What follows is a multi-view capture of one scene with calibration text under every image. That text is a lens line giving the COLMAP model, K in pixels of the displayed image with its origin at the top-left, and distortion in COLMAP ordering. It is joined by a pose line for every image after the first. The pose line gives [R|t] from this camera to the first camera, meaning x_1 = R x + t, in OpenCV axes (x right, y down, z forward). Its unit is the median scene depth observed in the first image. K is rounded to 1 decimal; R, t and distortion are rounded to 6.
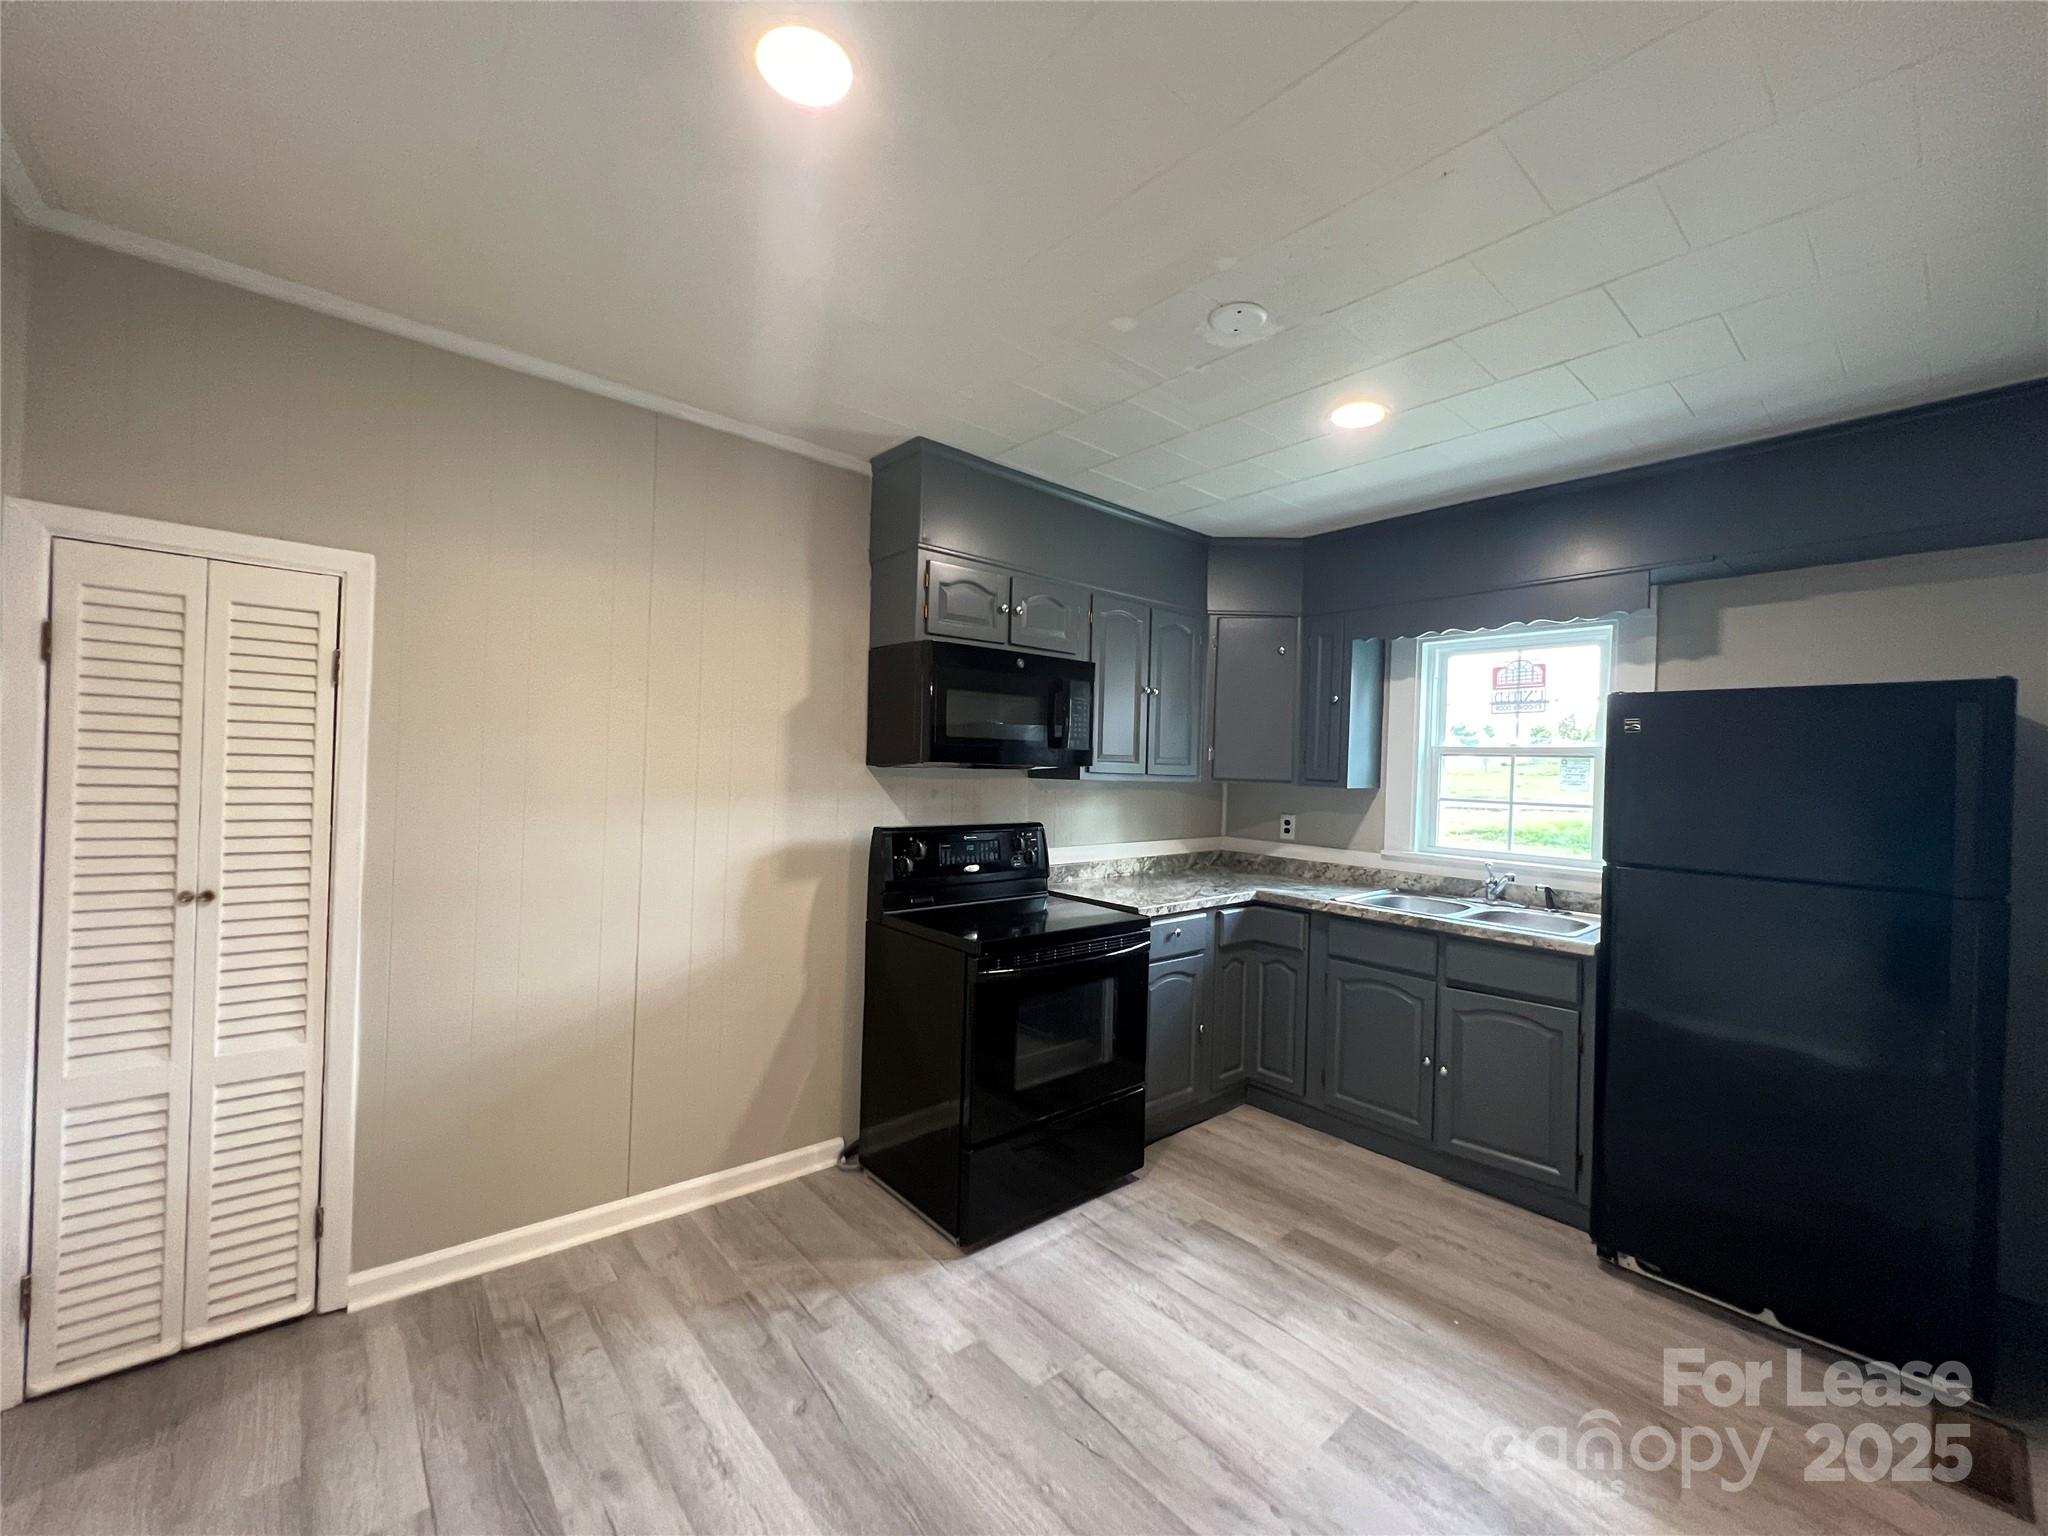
lens RADIAL K [[823.4, 0, 1024.1], [0, 823.4, 774.4], [0, 0, 1]] dist [-0.009542, 0.000006]
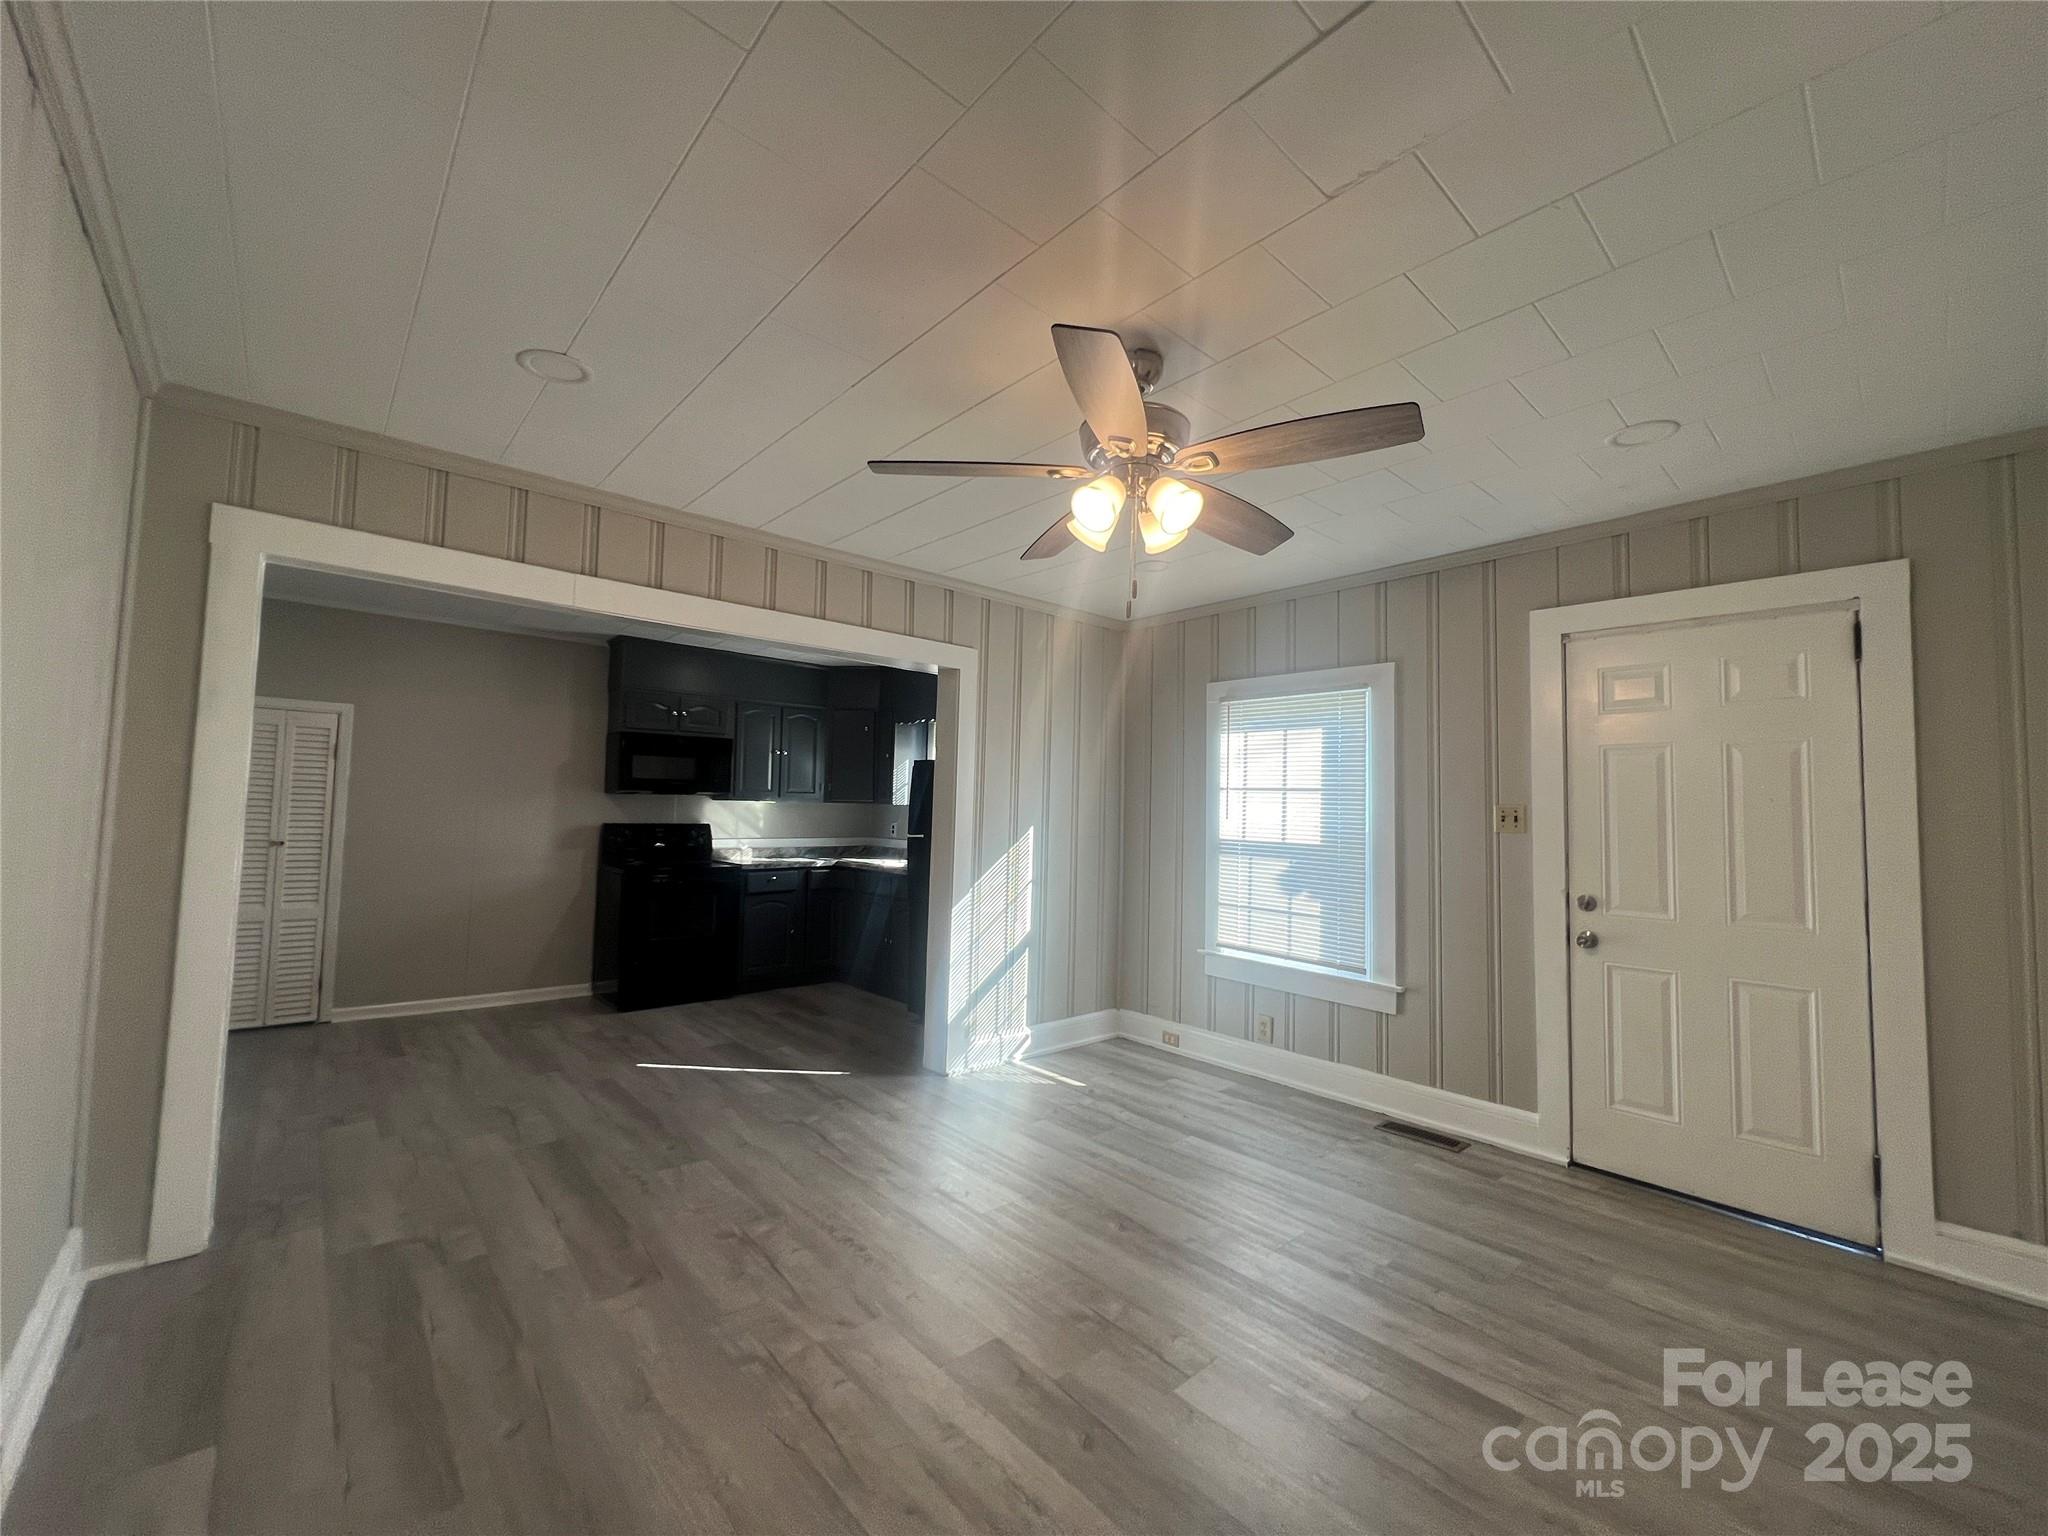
lens RADIAL K [[823.4, 0, 1025.9], [0, 823.4, 775.8], [0, 0, 1]] dist [-0.009542, 0.000006]
pose [[0.998209, -0.006604, 0.059453, 1.021005], [0.009560, 0.998724, -0.049579, 0.079615], [-0.059050, 0.050058, 0.996999, -1.484053]]
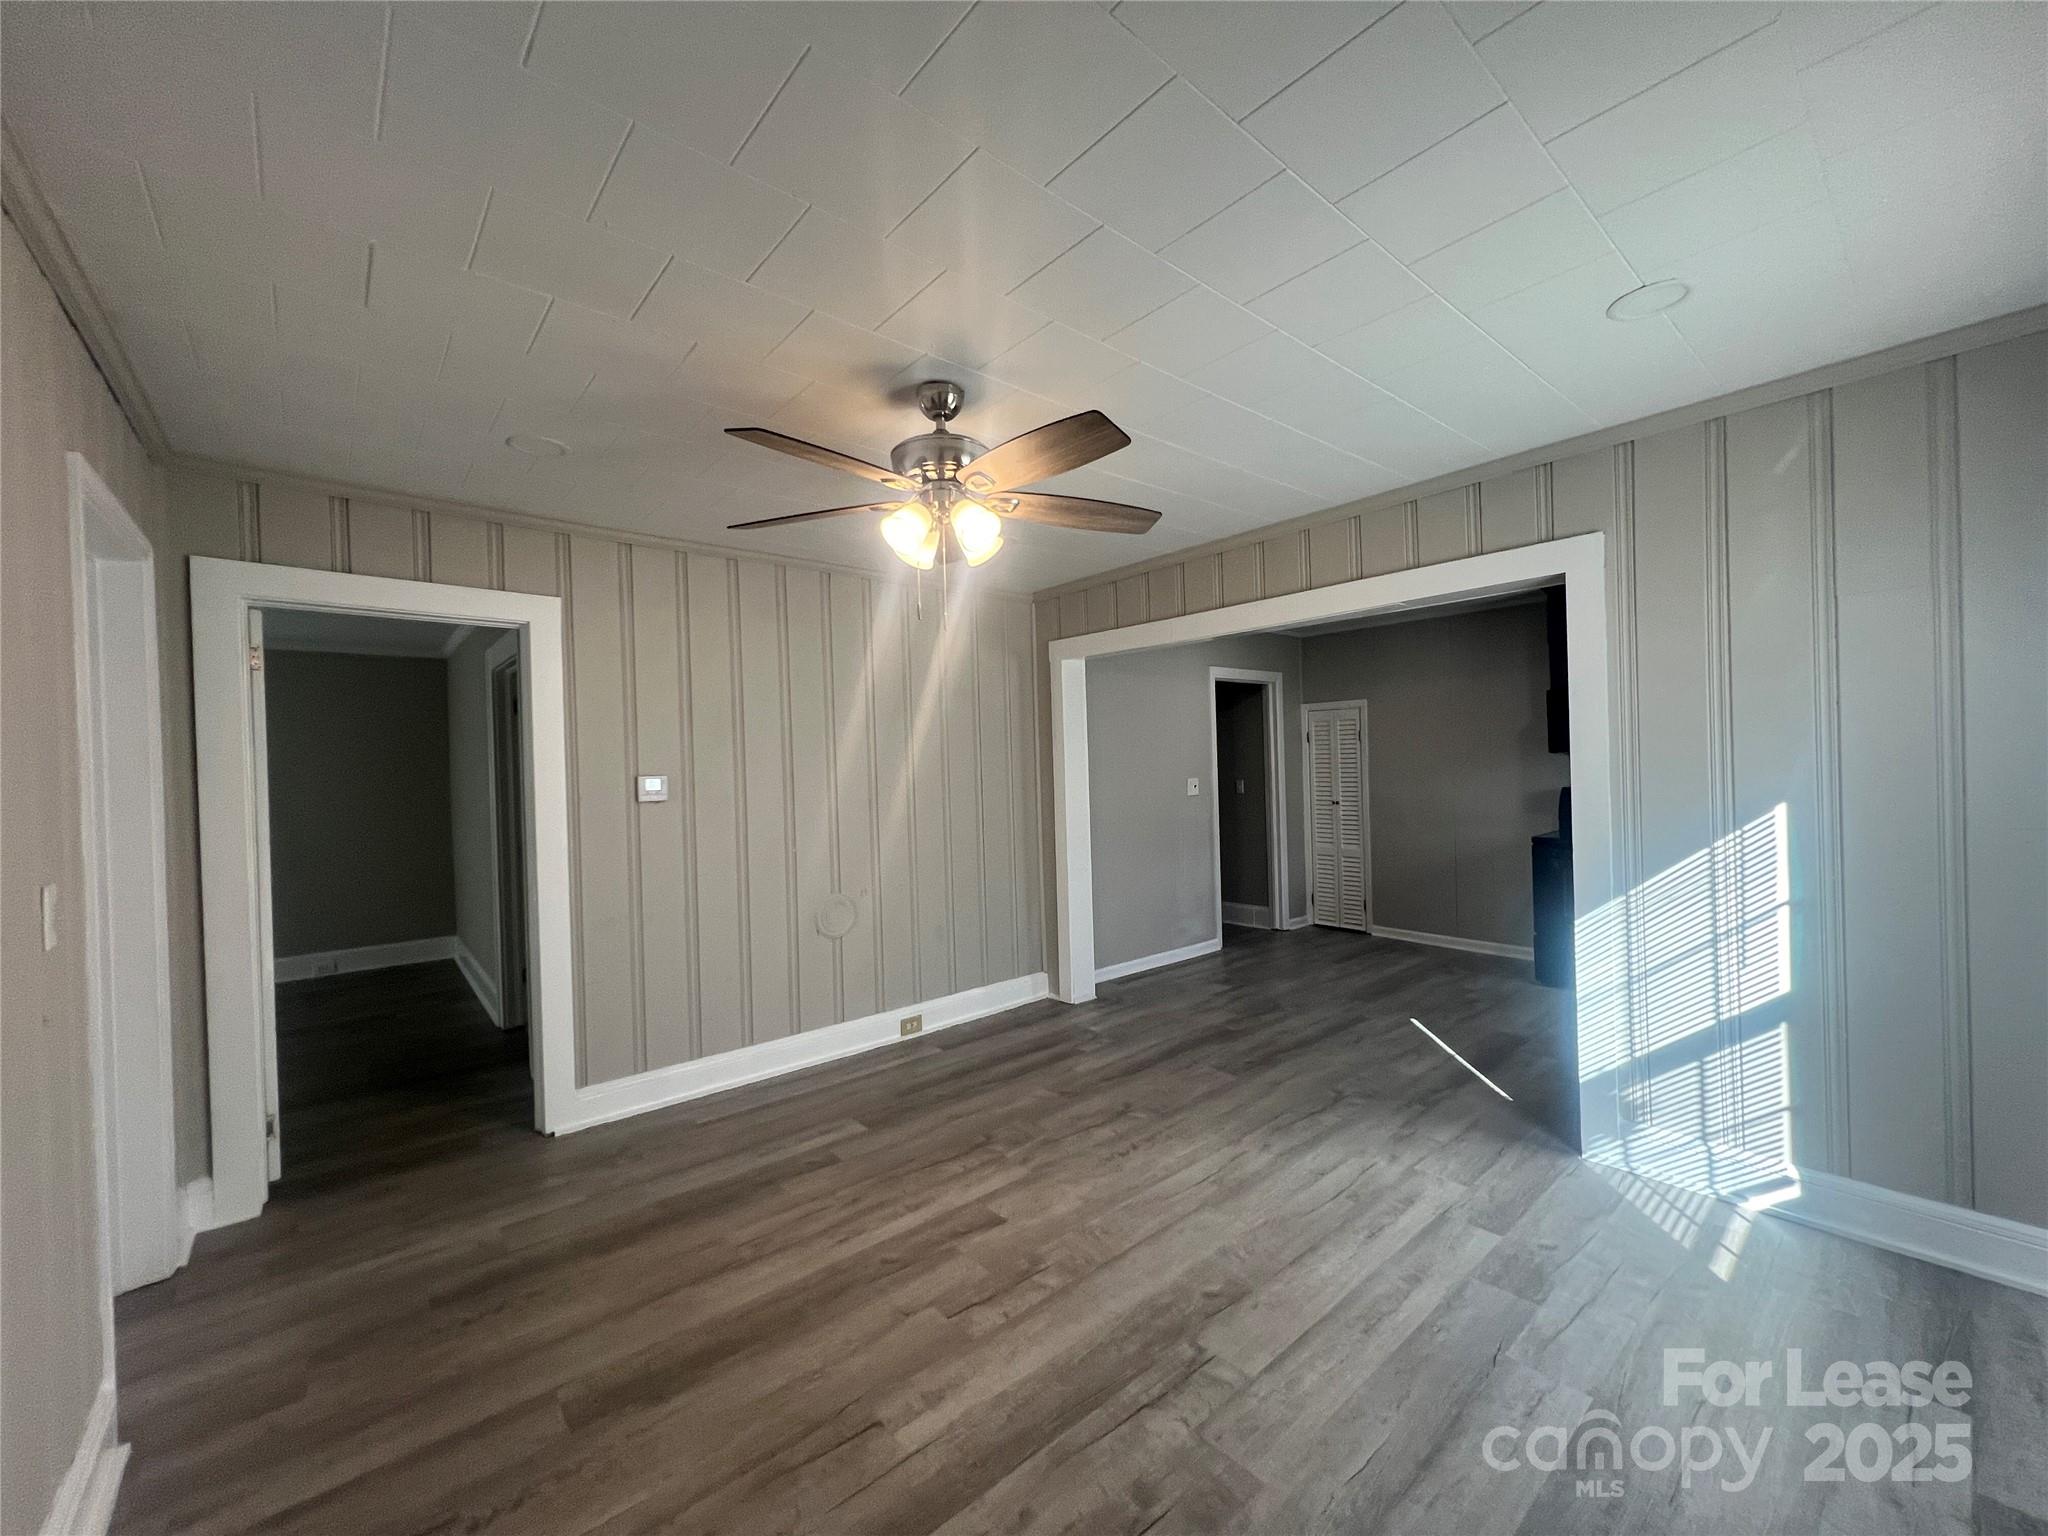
lens RADIAL K [[823.4, 0, 1025.1], [0, 823.4, 767.5], [0, 0, 1]] dist [-0.009542, 0.000006]
pose [[0.026736, -0.030992, -0.999162, 2.336297], [0.024923, 0.999229, -0.030328, 0.062652], [0.999332, -0.024091, 0.027488, -0.422492]]
